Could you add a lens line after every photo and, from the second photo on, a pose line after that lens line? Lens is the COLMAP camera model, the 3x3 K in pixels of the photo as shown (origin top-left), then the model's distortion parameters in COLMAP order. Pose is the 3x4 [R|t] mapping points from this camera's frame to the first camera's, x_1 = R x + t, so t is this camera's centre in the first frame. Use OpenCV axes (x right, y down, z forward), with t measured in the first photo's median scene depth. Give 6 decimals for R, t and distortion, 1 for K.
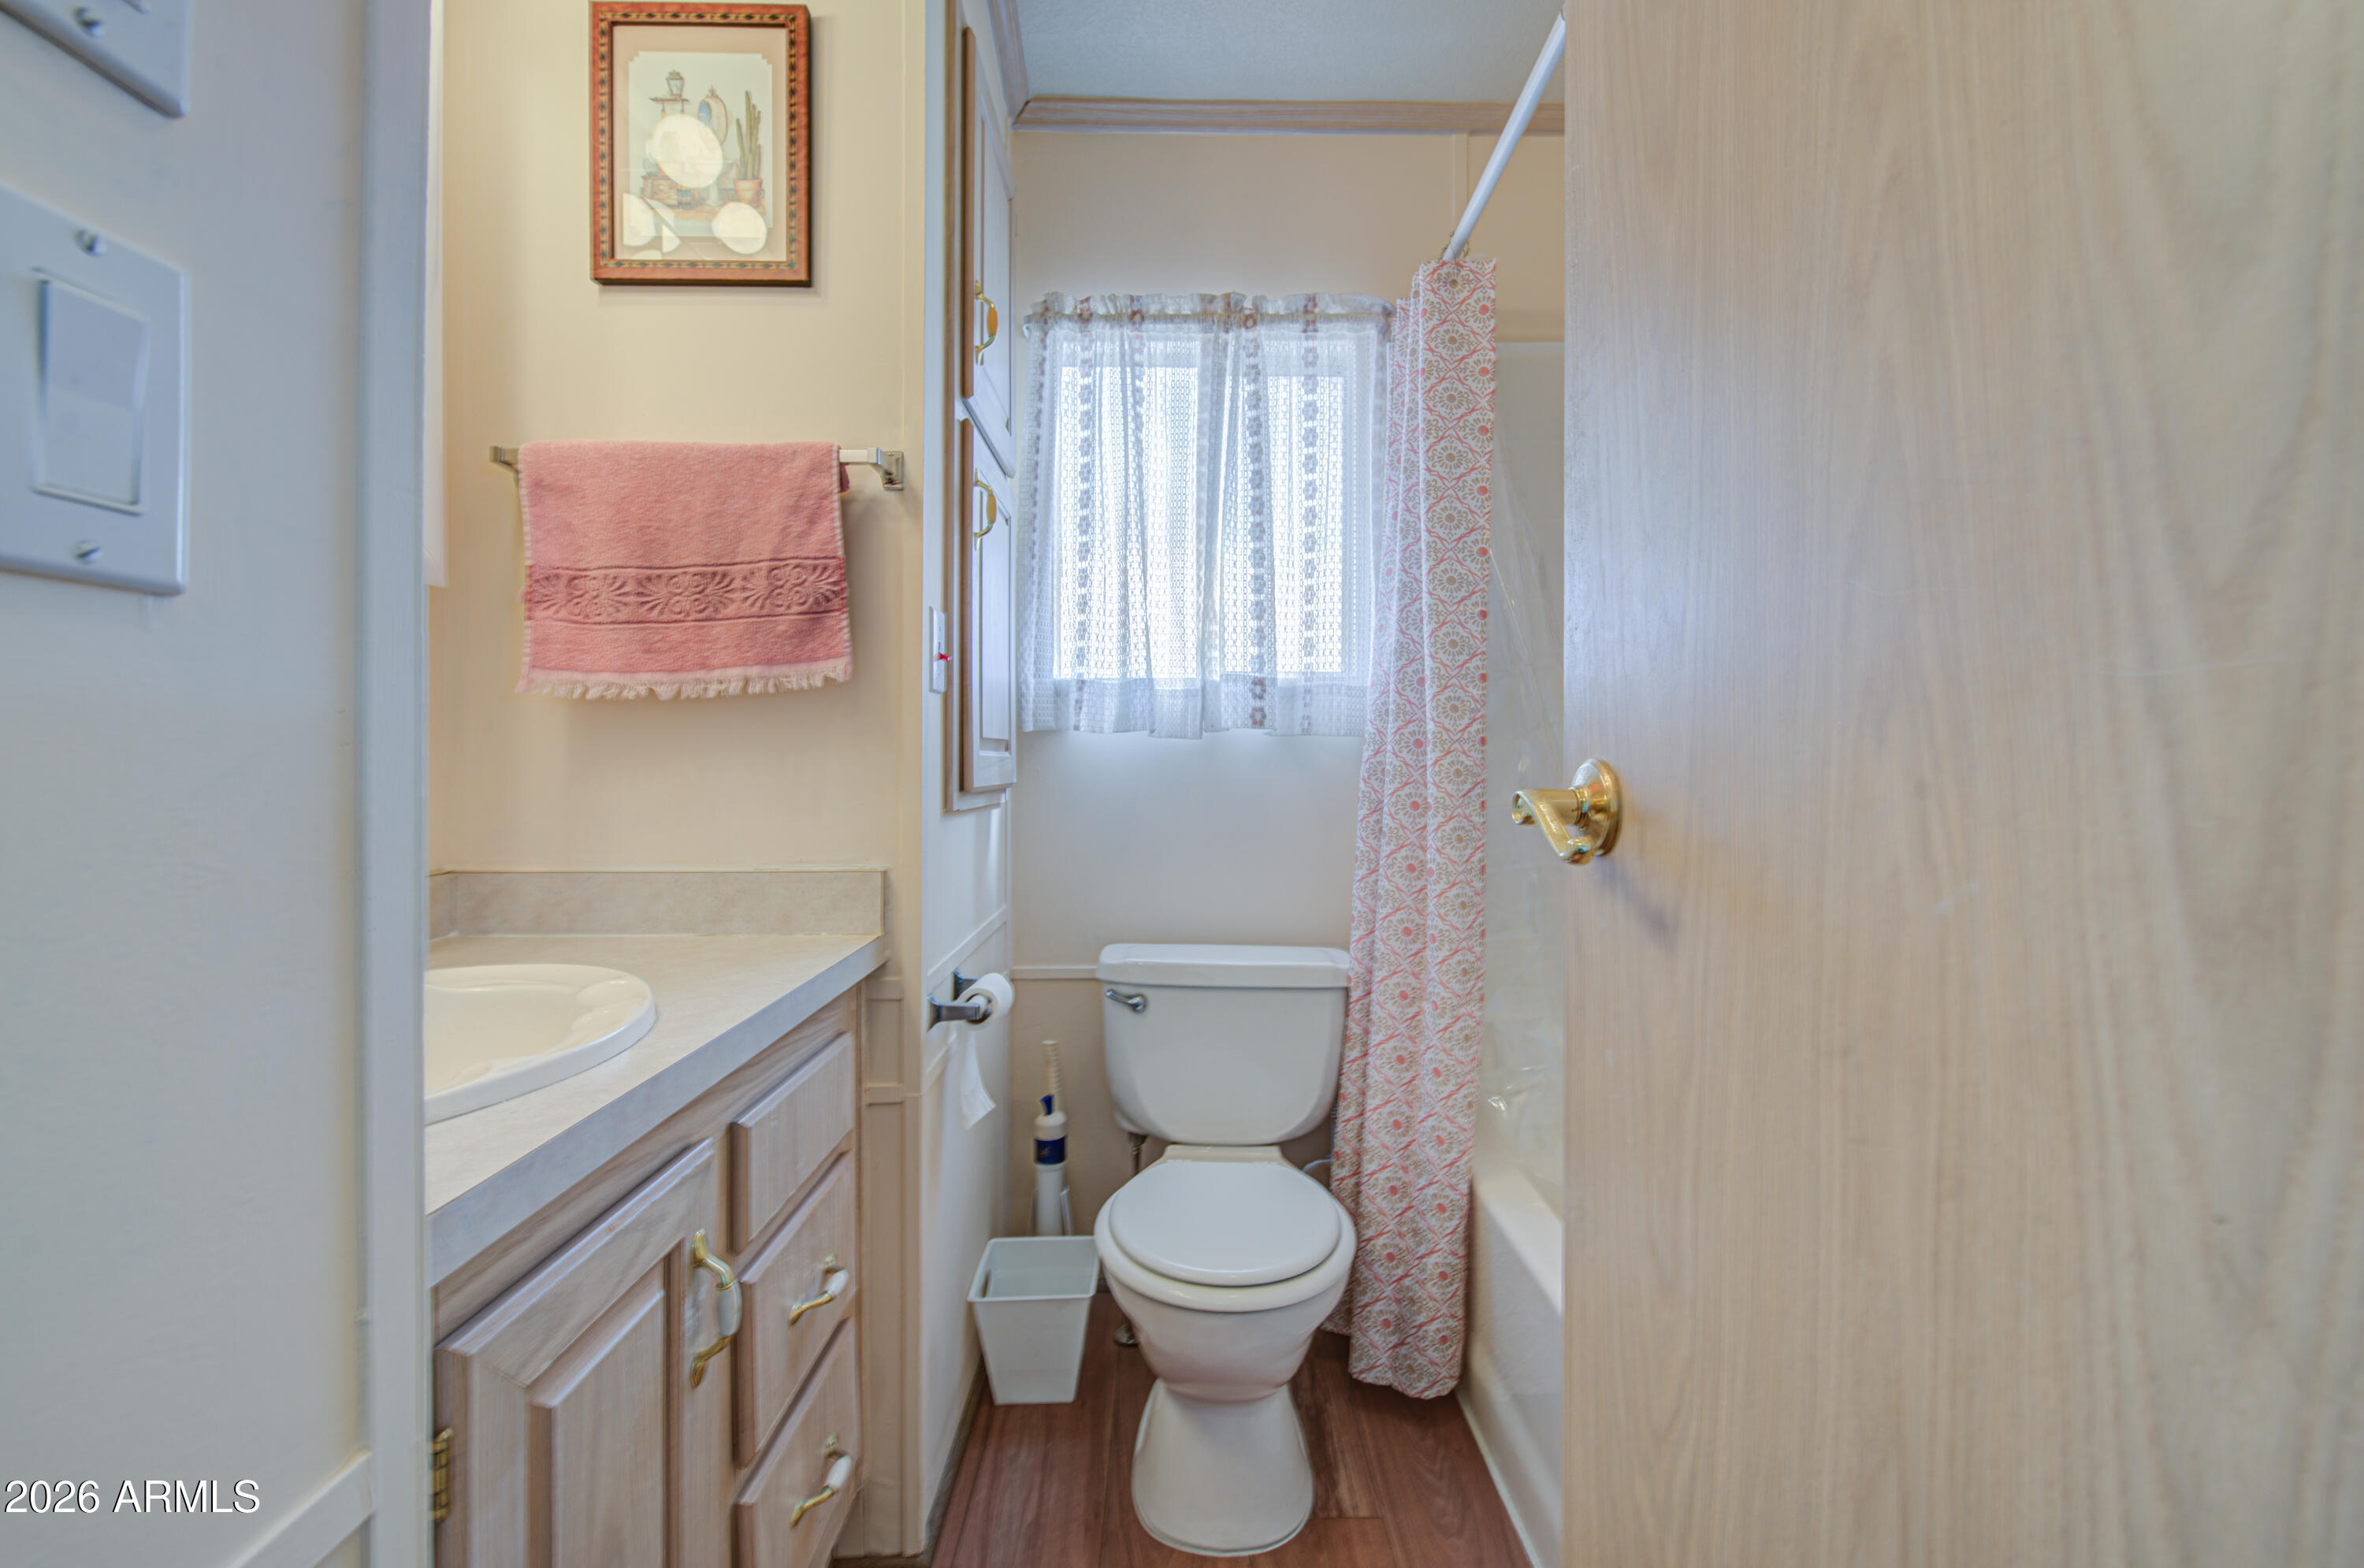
lens RADIAL K [[997.3, 0, 1182.0], [0, 997.3, 784.0], [0, 0, 1]] dist [0.002037, -0.000410]
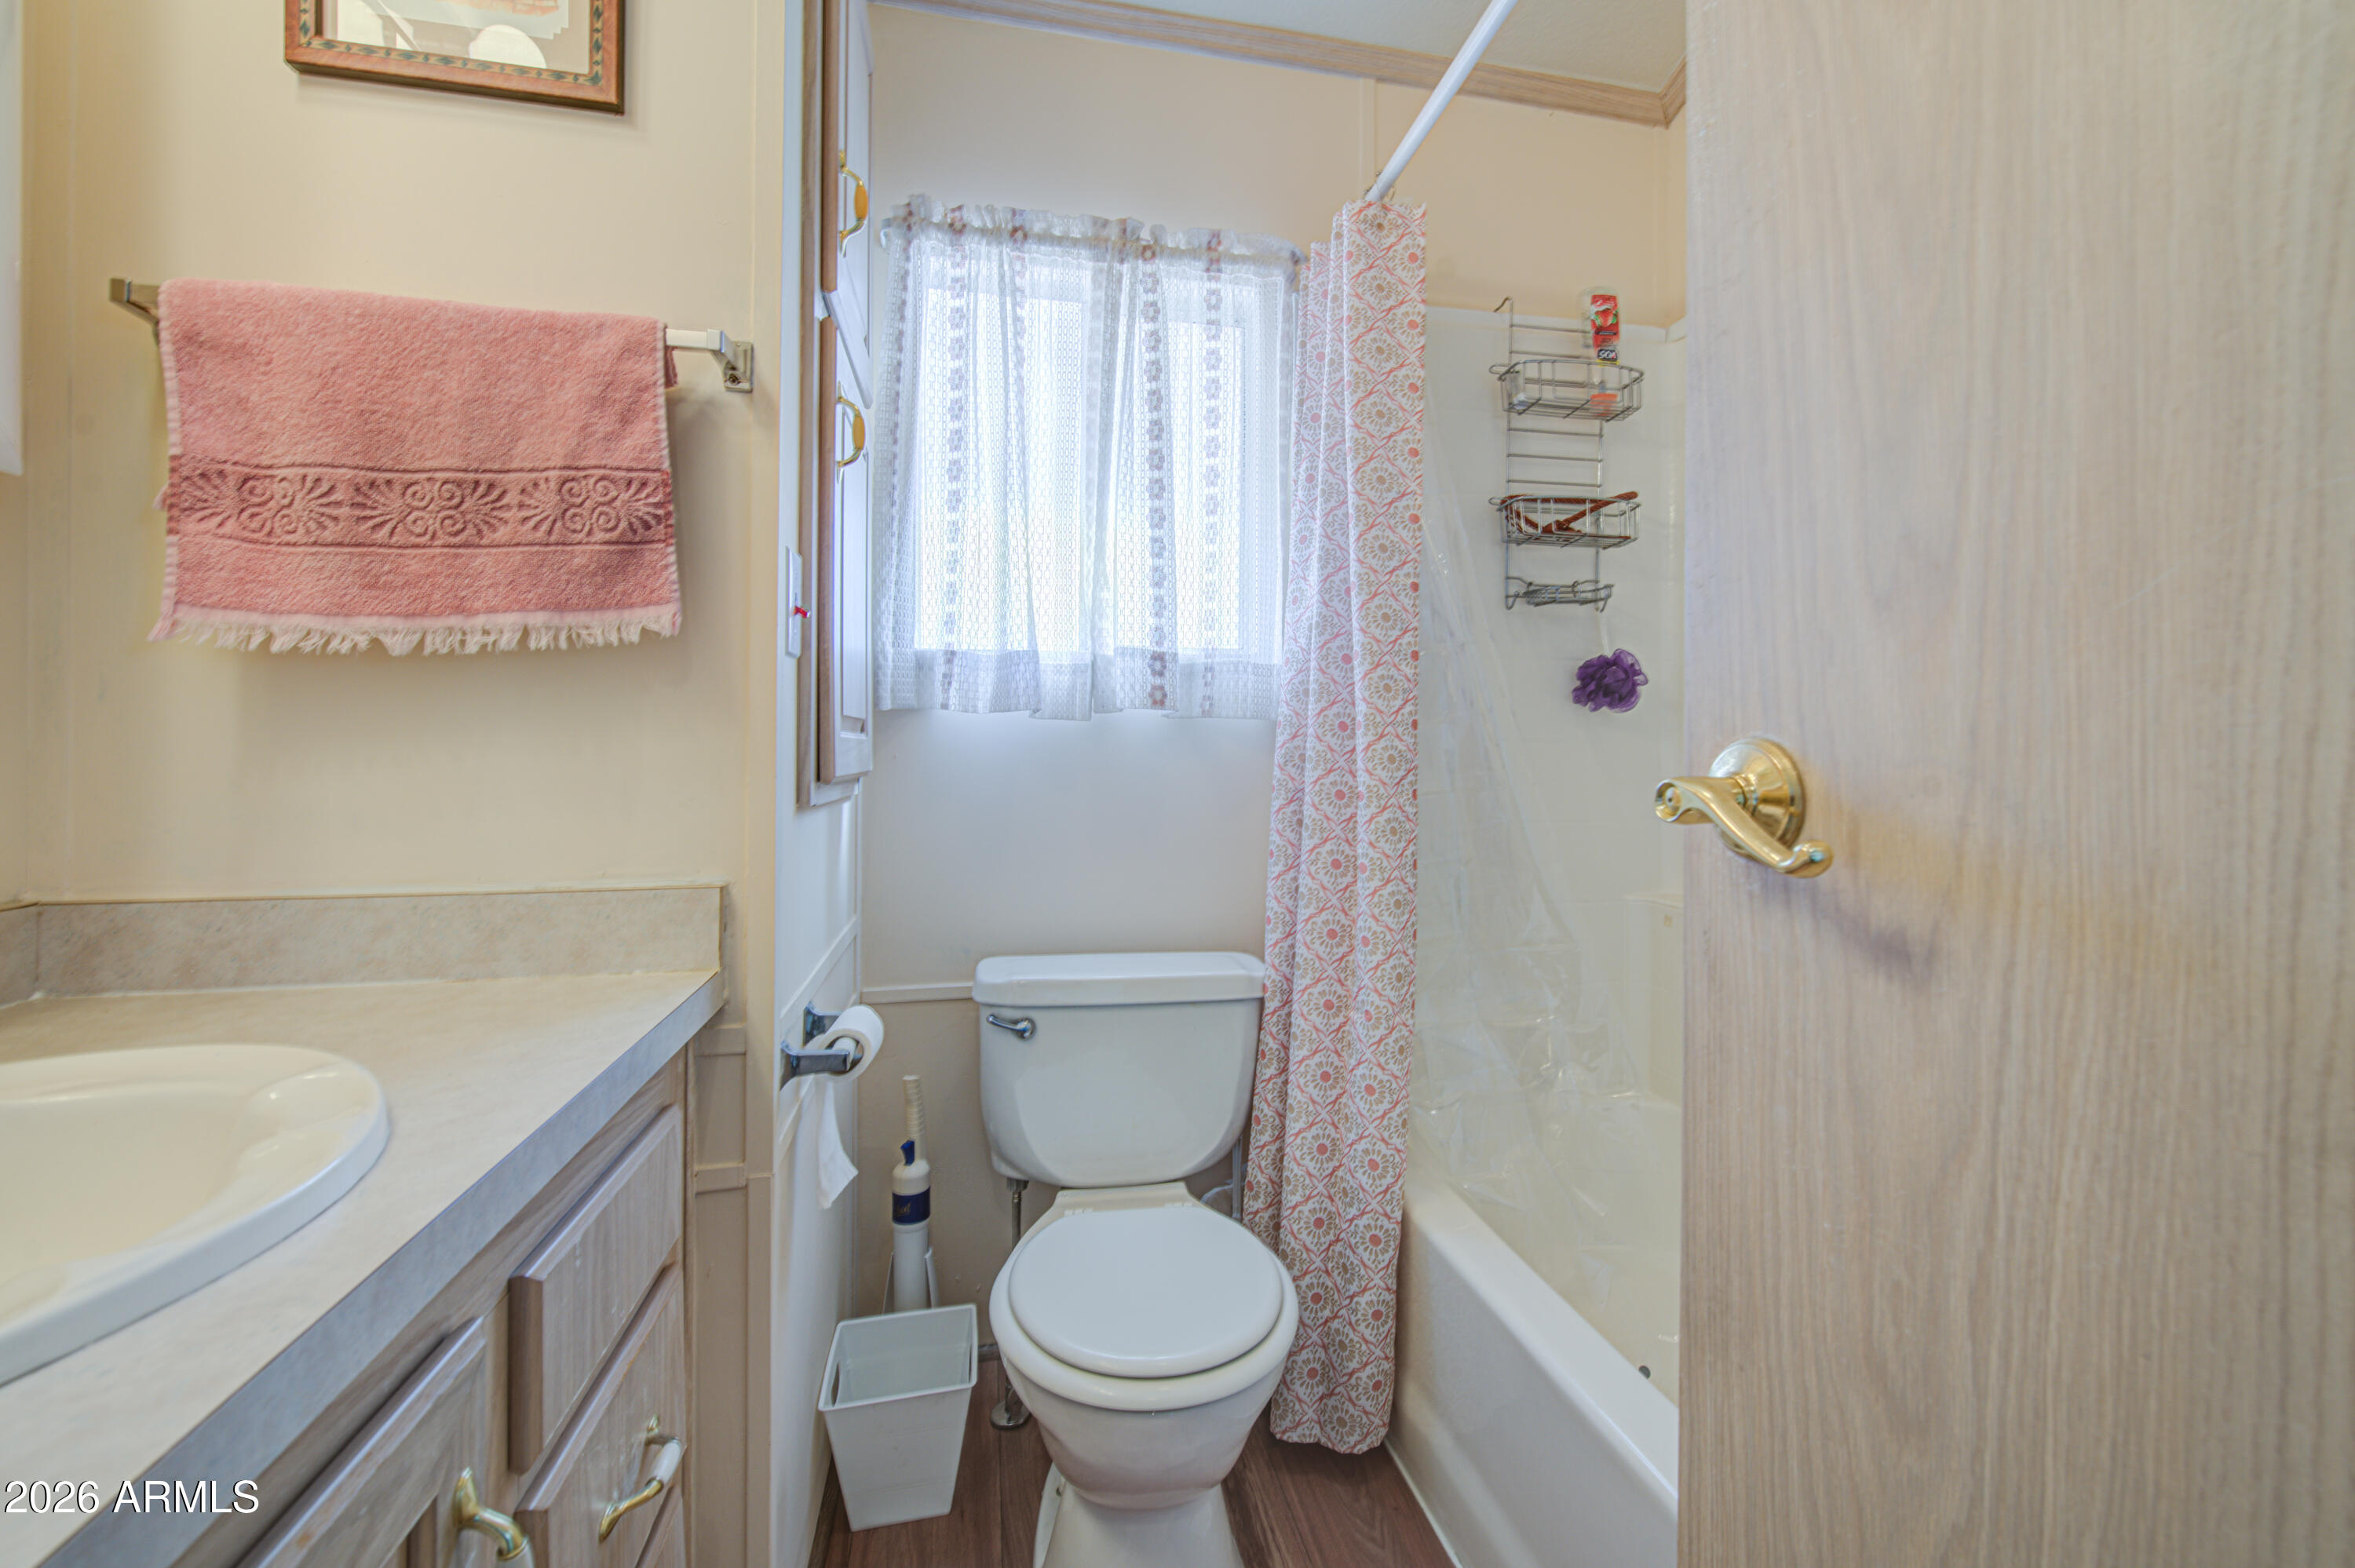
lens RADIAL K [[977.0, 0, 1183.9], [0, 977.0, 761.6], [0, 0, 1]] dist [0.000463, -0.001154]
pose [[0.978004, -0.000085, 0.208588, -0.093346], [0.002575, 0.999929, -0.011666, 0.001338], [-0.208573, 0.011946, 0.977934, 0.163716]]
